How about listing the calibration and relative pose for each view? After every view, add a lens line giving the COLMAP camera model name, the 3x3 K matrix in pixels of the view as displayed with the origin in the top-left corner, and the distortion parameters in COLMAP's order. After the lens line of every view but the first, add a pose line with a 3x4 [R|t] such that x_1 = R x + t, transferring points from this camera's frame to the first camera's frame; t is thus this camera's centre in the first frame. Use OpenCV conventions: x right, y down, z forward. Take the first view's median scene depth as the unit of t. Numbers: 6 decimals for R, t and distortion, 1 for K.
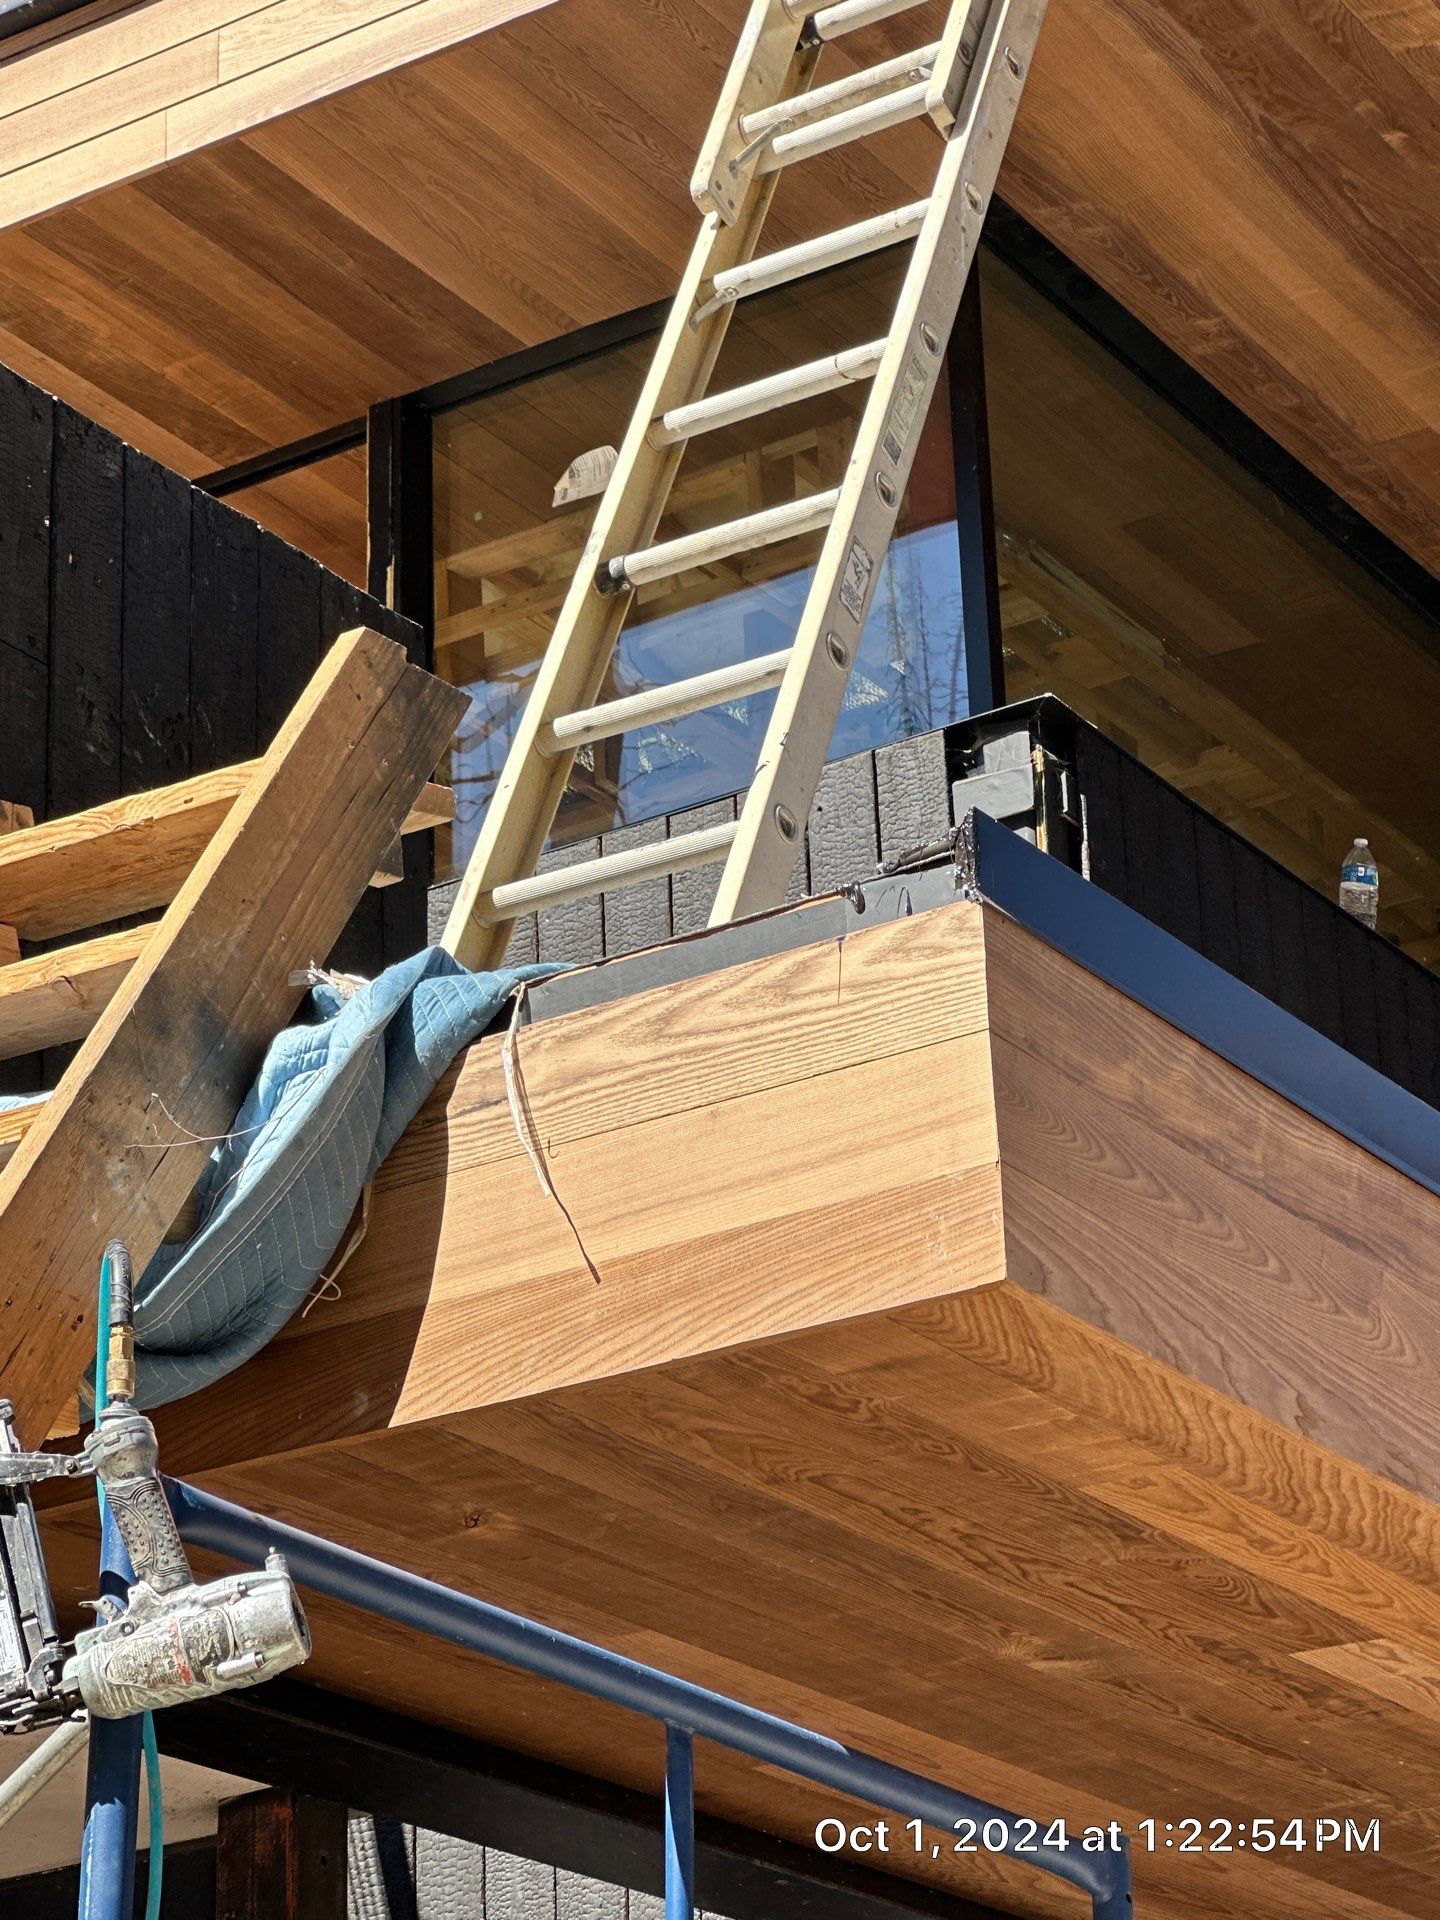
lens RADIAL K [[4814.8, 0, 720.0], [0, 4814.8, 960.0], [0, 0, 1]] dist [0.121913, 0.773410]
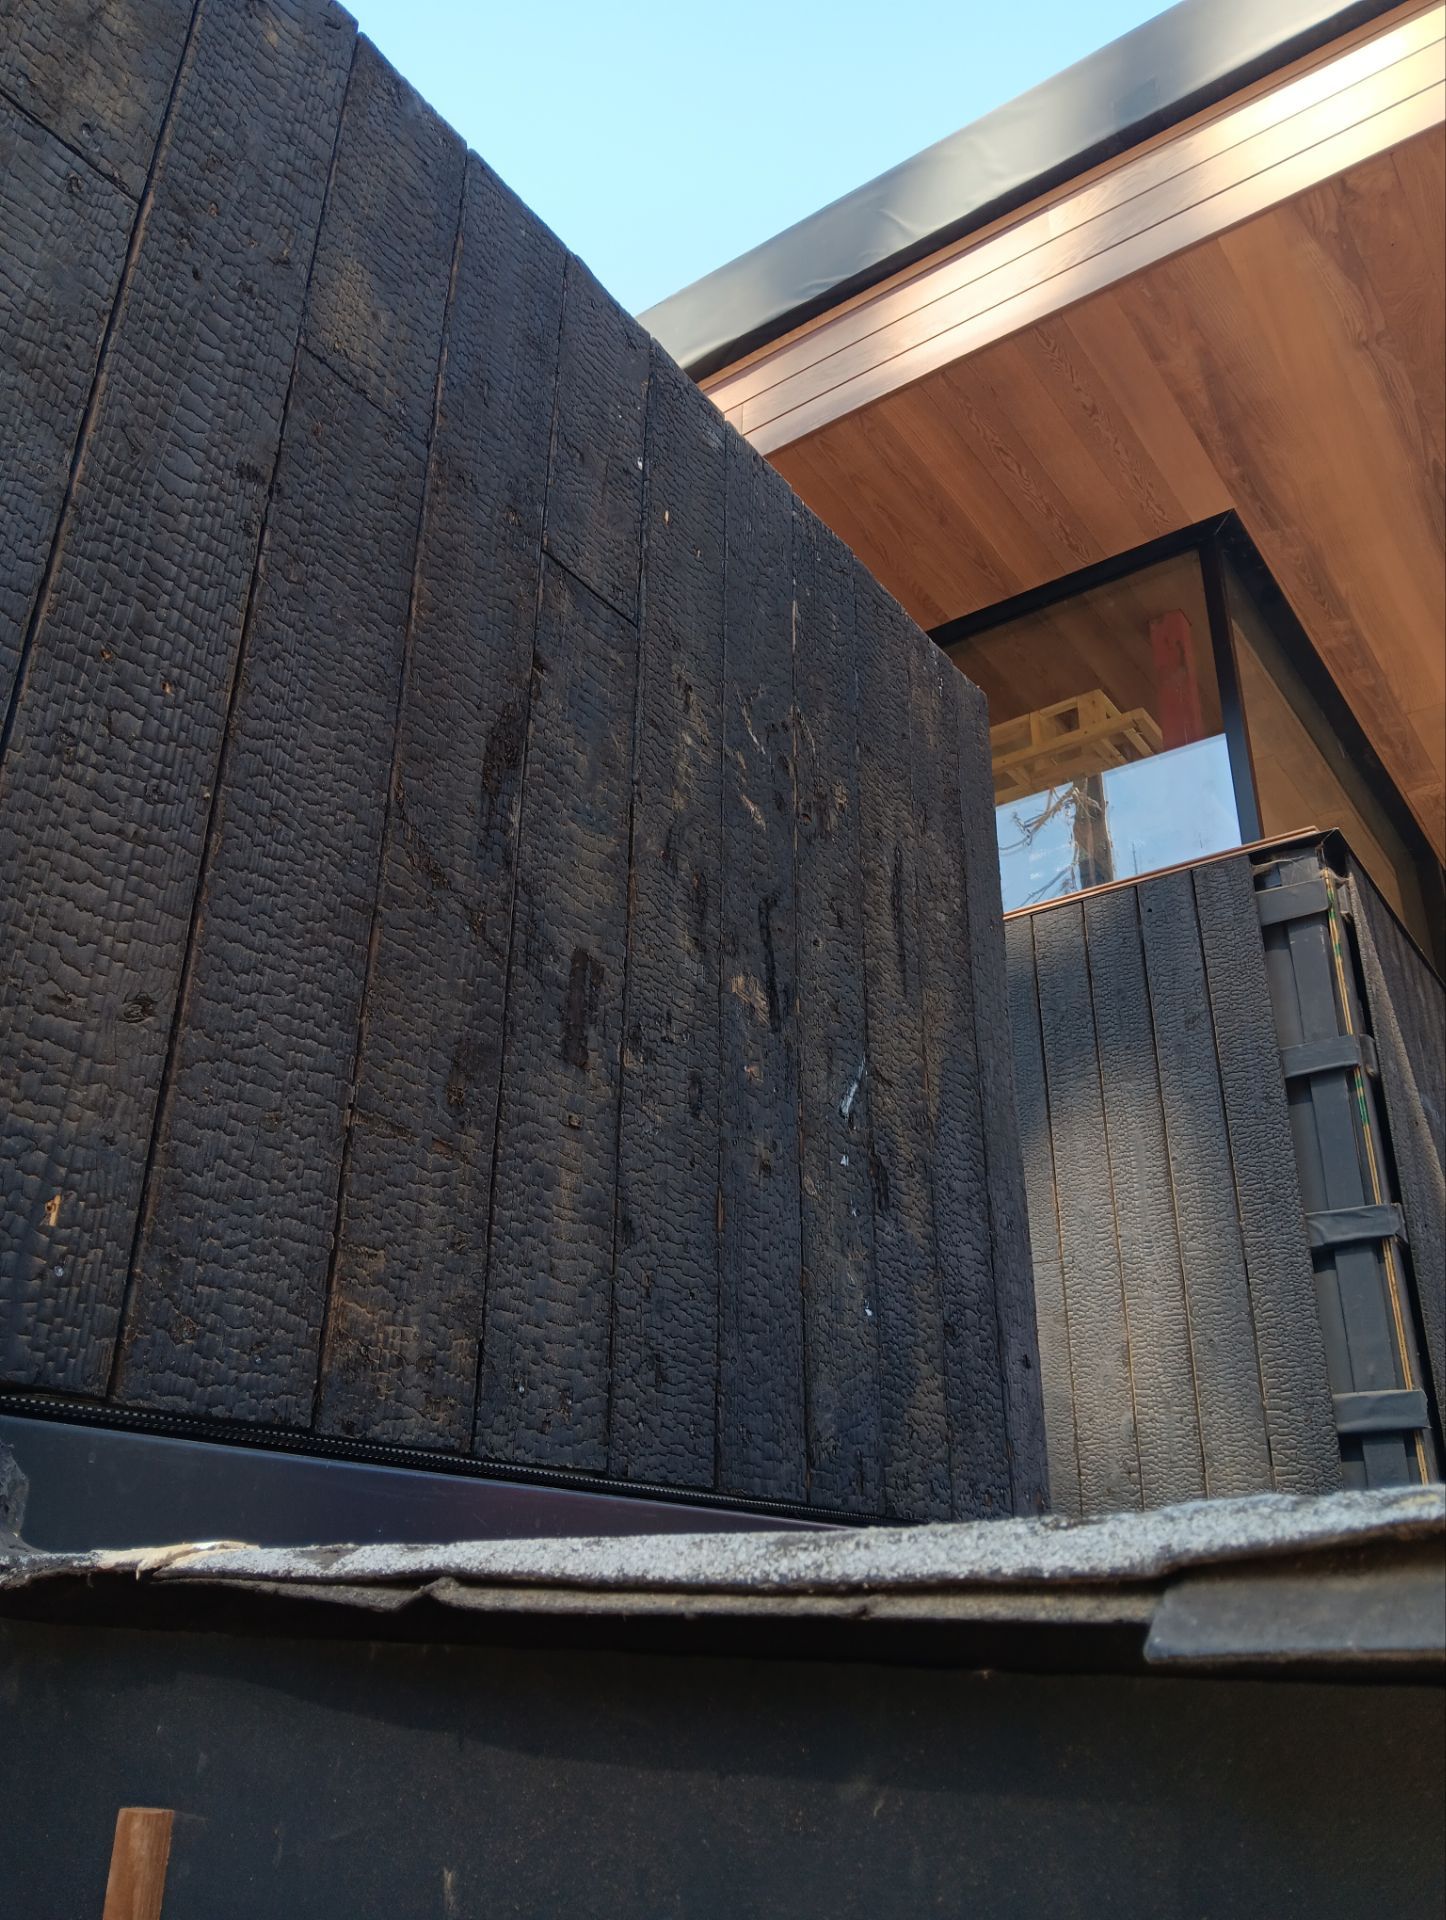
lens RADIAL K [[1497.4, 0, 723.0], [0, 1497.4, 960.0], [0, 0, 1]] dist [0.002416, 0.000177]
pose [[0.997784, 0.023096, -0.062407, -0.075515], [-0.024853, 0.999312, -0.027531, -0.001123], [0.061728, 0.029021, 0.997671, 0.527930]]
